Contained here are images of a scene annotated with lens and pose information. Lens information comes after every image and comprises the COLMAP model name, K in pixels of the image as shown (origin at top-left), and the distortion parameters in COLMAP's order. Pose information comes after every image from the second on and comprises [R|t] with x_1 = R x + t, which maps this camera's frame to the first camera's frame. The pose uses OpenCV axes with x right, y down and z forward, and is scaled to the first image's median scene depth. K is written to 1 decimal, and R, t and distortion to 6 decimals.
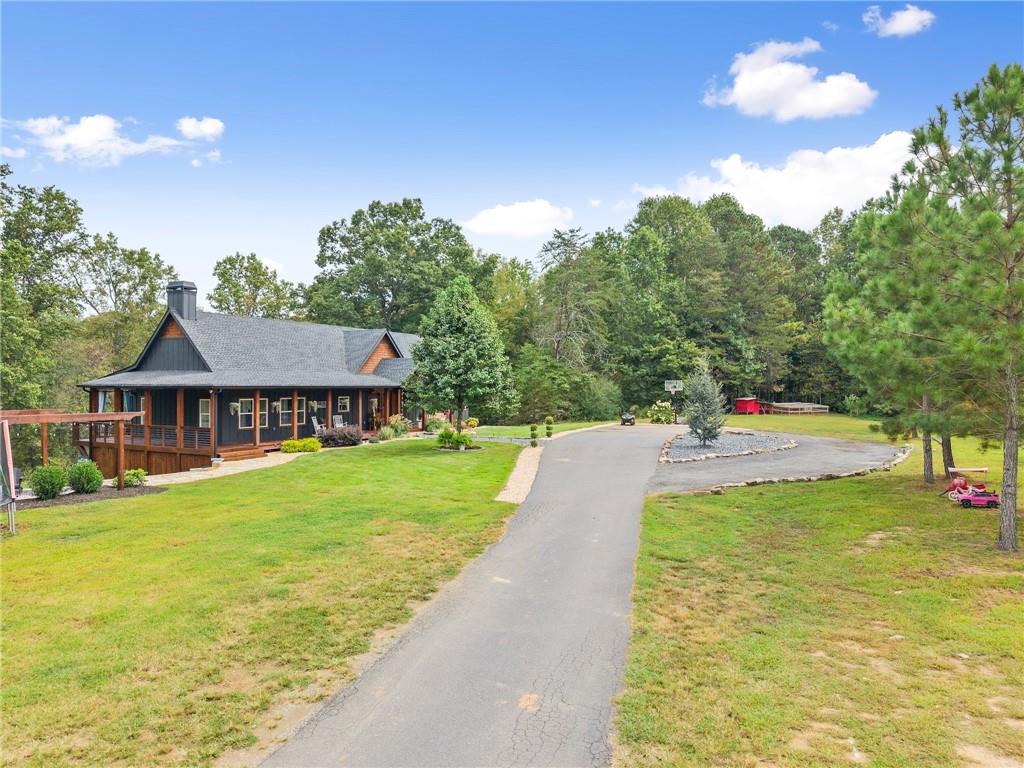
lens RADIAL K [[700.8, 0, 512.0], [0, 700.8, 384.0], [0, 0, 1]] dist [0.053696, -0.063859]
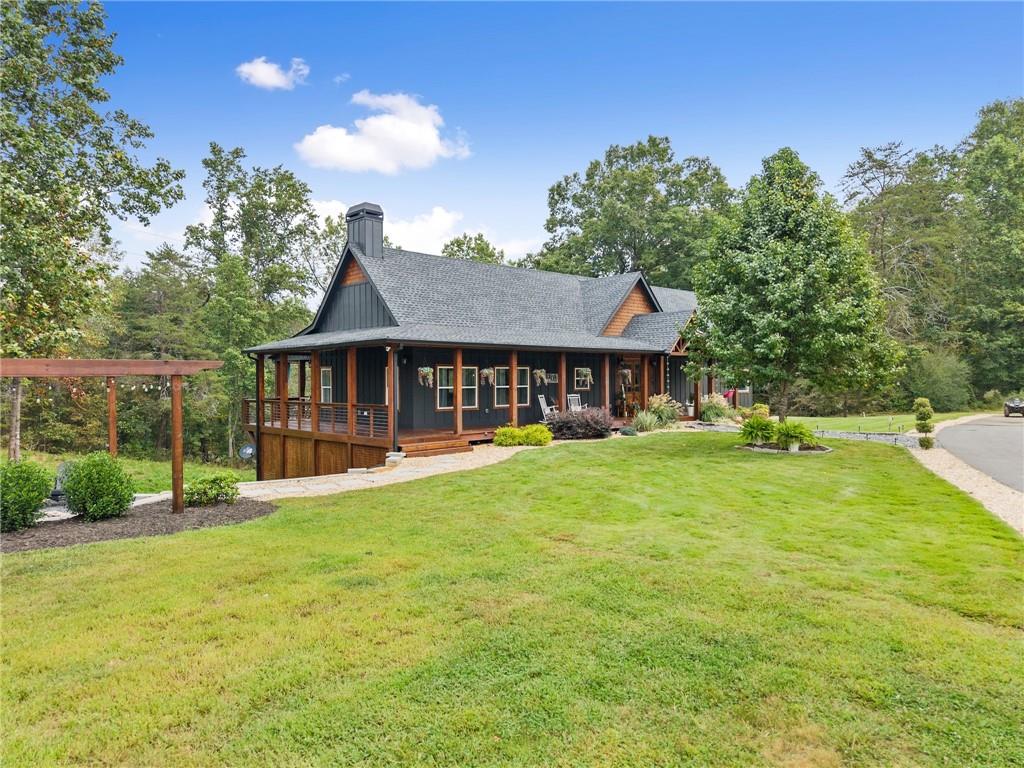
lens RADIAL K [[700.8, 0, 512.0], [0, 700.8, 384.0], [0, 0, 1]] dist [0.053696, -0.063859]
pose [[0.949135, -0.005655, -0.314820, -0.087715], [0.006947, 0.999971, 0.002981, 0.031319], [0.314794, -0.005016, 0.949147, 0.320548]]
